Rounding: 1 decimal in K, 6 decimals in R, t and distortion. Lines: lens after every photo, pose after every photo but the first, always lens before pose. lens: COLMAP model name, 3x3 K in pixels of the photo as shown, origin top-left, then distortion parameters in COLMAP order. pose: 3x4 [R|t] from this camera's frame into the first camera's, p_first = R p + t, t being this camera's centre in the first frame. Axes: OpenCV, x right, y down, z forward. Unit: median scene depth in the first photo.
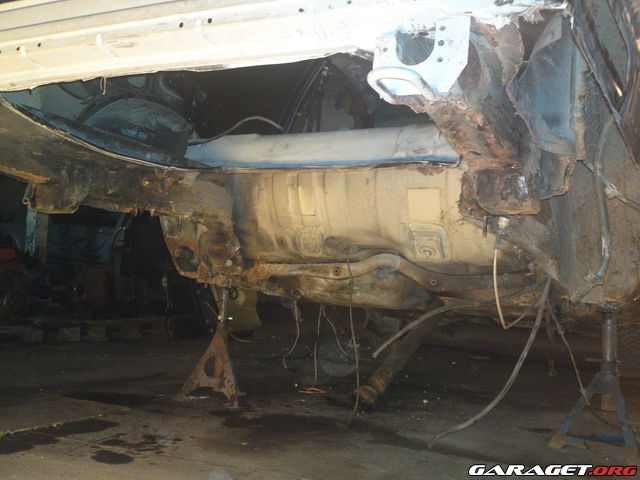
lens RADIAL K [[668.4, 0, 310.9], [0, 668.4, 241.5], [0, 0, 1]] dist [0.134337, -0.413815]
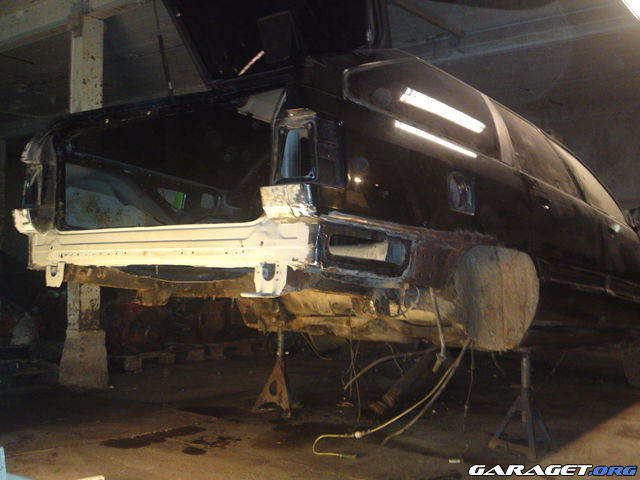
lens RADIAL K [[668.4, 0, 310.9], [0, 668.4, 241.5], [0, 0, 1]] dist [0.134337, -0.413815]
pose [[0.976657, -0.053957, -0.207915, 0.267339], [0.055289, 0.998470, 0.000594, -0.133657], [0.207565, -0.012075, 0.978147, -0.415714]]
